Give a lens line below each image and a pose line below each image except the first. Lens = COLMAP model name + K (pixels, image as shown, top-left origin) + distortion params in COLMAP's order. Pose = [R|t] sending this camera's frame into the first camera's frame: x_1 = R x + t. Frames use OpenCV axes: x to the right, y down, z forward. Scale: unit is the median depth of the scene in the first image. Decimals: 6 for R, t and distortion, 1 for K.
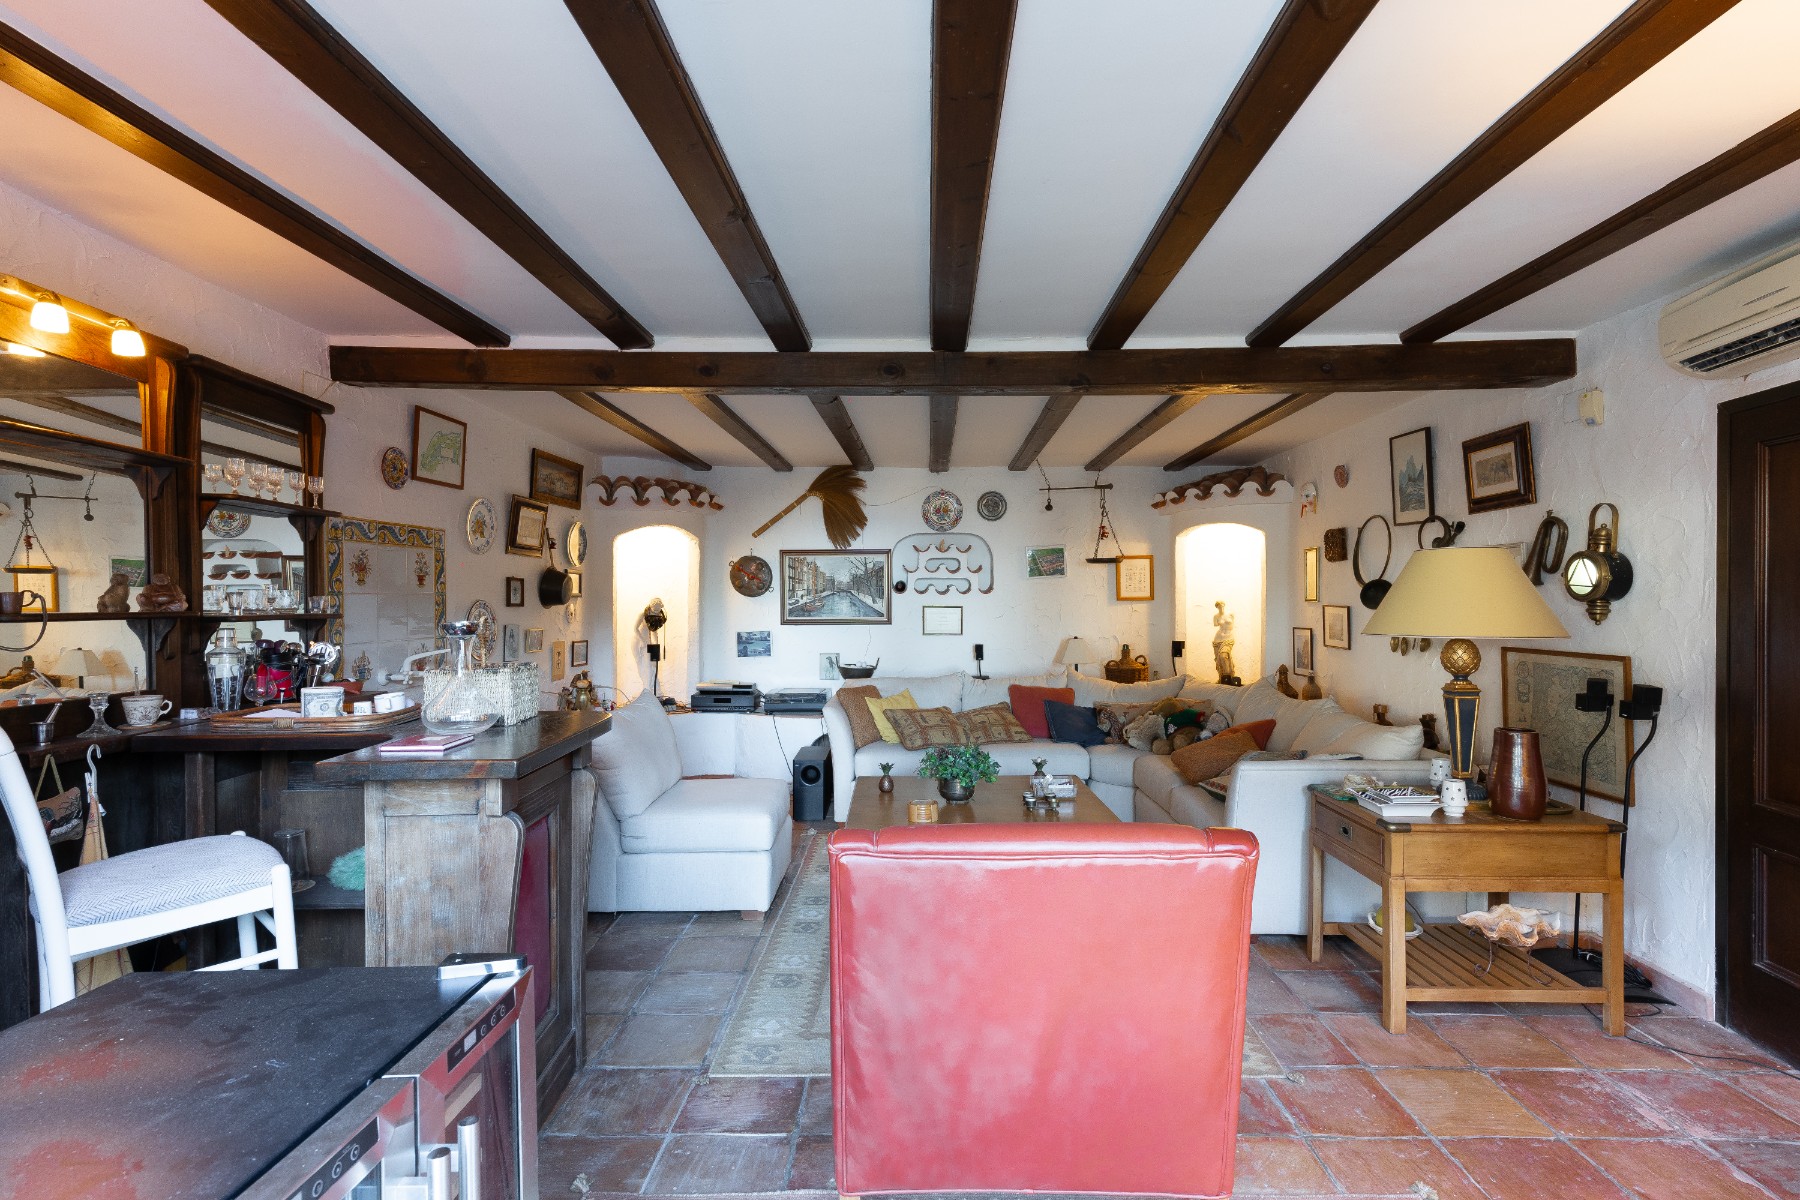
lens RADIAL K [[853.4, 0, 896.7], [0, 853.4, 602.1], [0, 0, 1]] dist [0.004454, -0.000166]
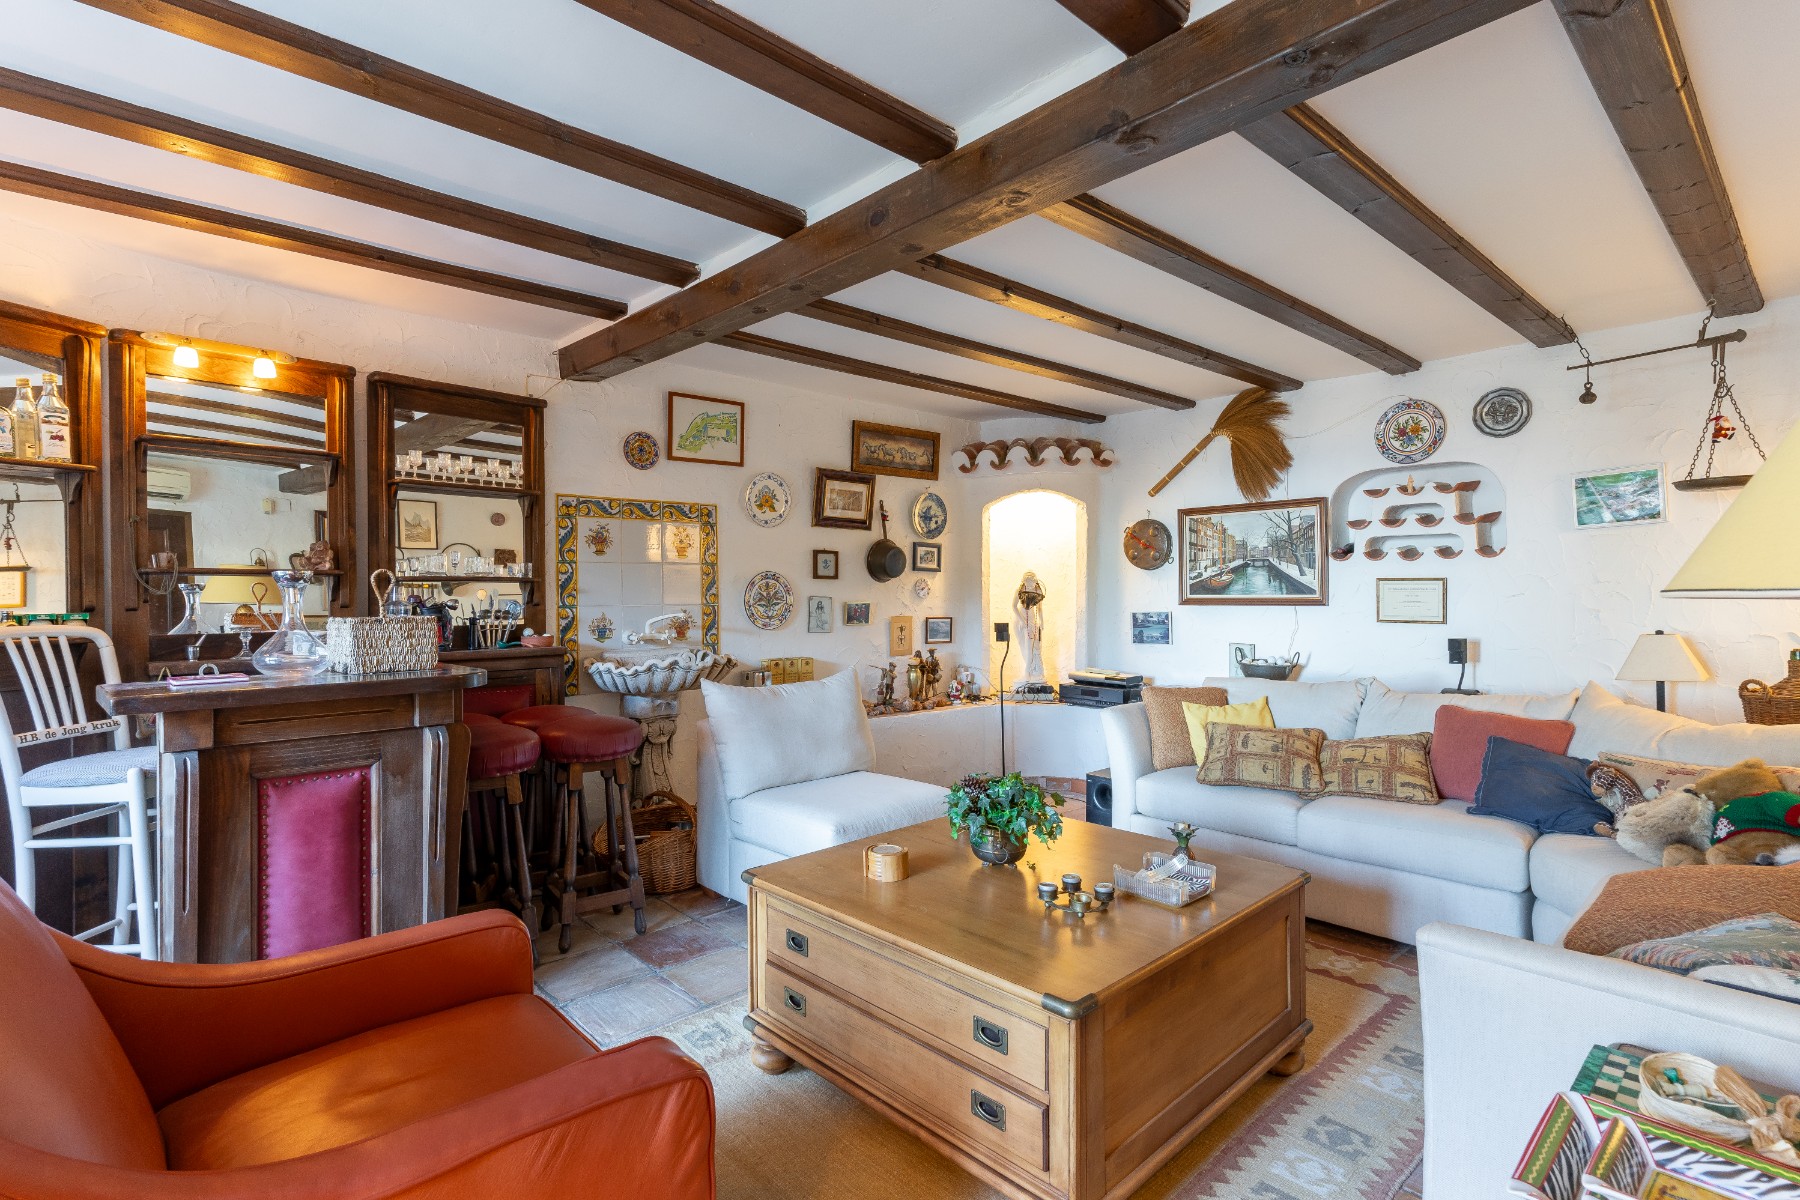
lens RADIAL K [[853.4, 0, 897.7], [0, 853.4, 603.4], [0, 0, 1]] dist [0.004454, -0.000166]
pose [[0.691175, 0.009120, -0.722630, 0.256730], [-0.000740, 0.999929, 0.011912, 0.016545], [0.722687, -0.007698, 0.691133, 0.269630]]
